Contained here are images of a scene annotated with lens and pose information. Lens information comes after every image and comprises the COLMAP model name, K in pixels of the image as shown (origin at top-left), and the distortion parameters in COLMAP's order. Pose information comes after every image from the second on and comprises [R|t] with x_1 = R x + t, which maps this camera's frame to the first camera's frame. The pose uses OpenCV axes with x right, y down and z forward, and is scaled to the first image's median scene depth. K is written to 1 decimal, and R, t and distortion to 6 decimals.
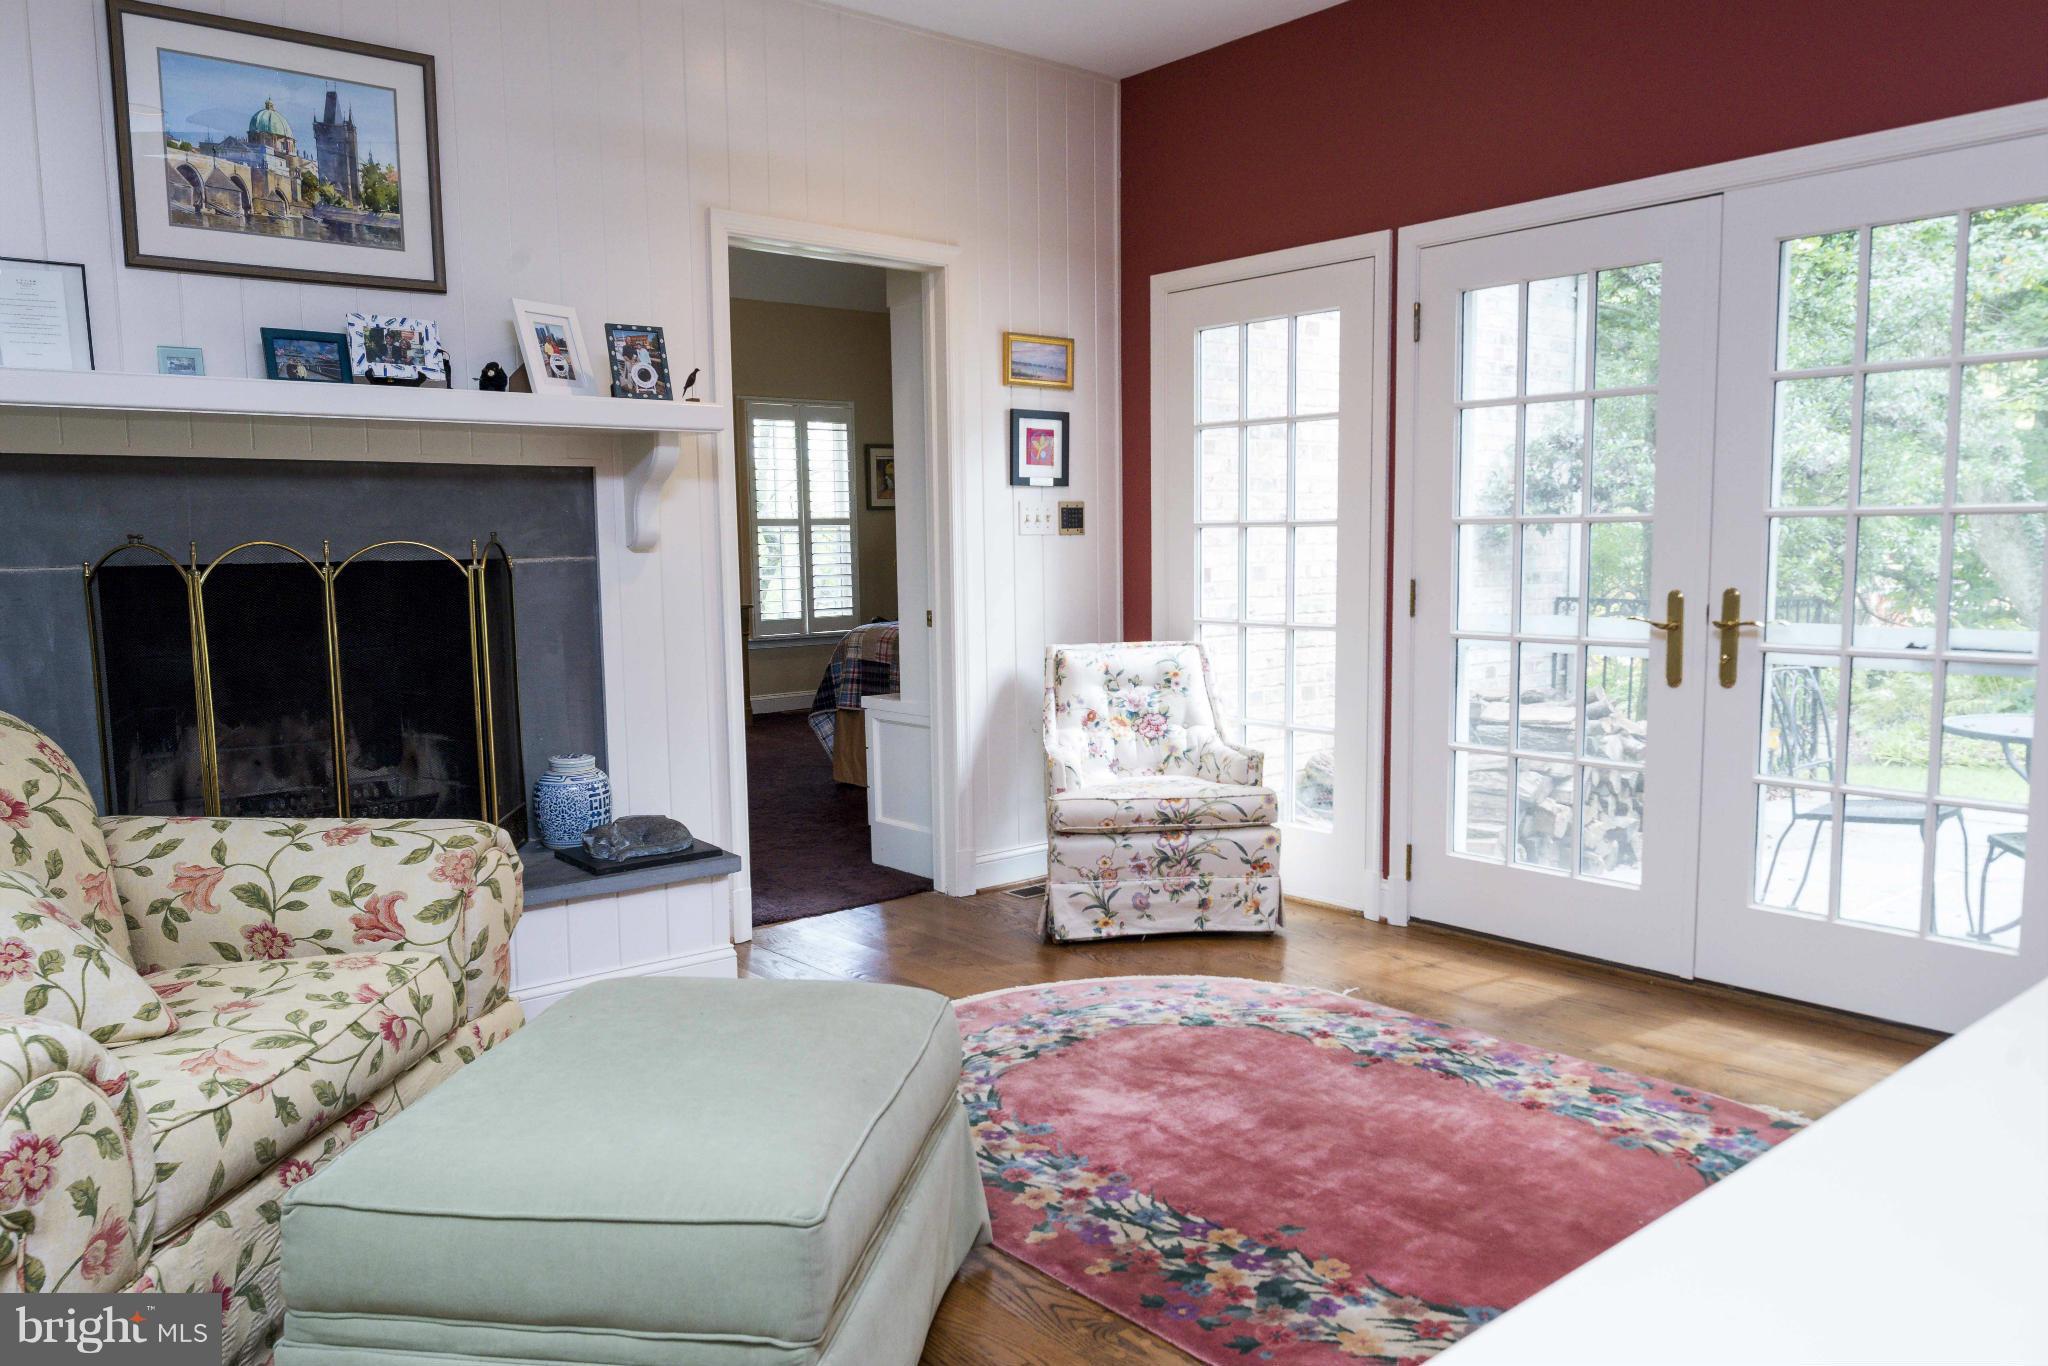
lens RADIAL K [[1503.1, 0, 1027.7], [0, 1503.1, 695.0], [0, 0, 1]] dist [-0.010020, -0.002615]
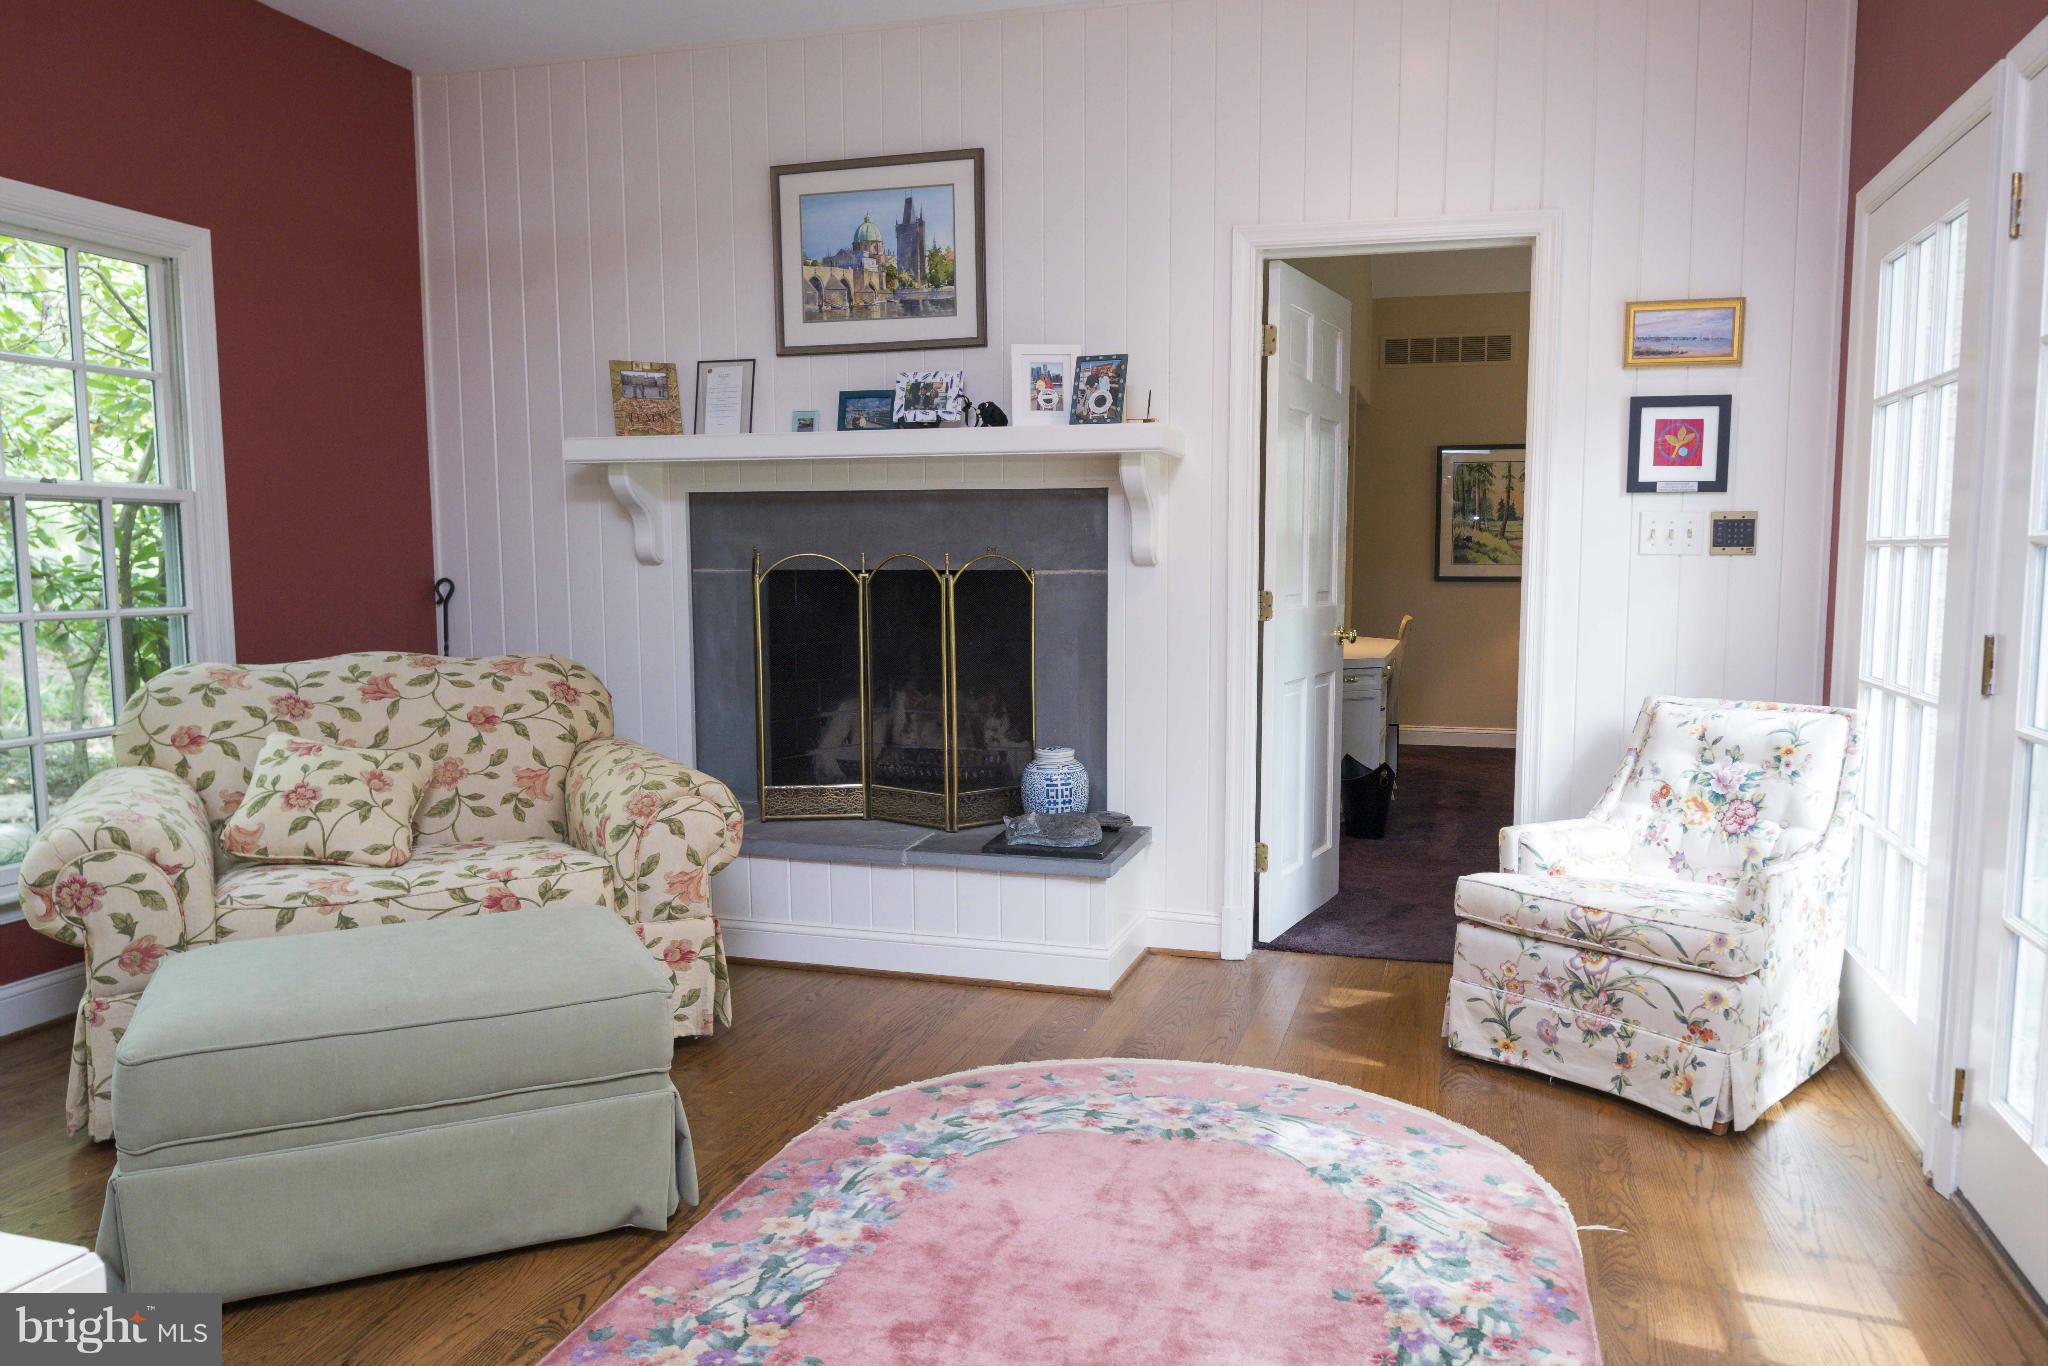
lens RADIAL K [[1438.2, 0, 1100.7], [0, 1438.2, 691.2], [0, 0, 1]] dist [-0.007261, -0.002393]
pose [[0.553731, 0.088557, -0.827973, 0.622870], [-0.093837, 0.994631, 0.043626, -0.053537], [0.827391, 0.053537, 0.559068, 0.448192]]
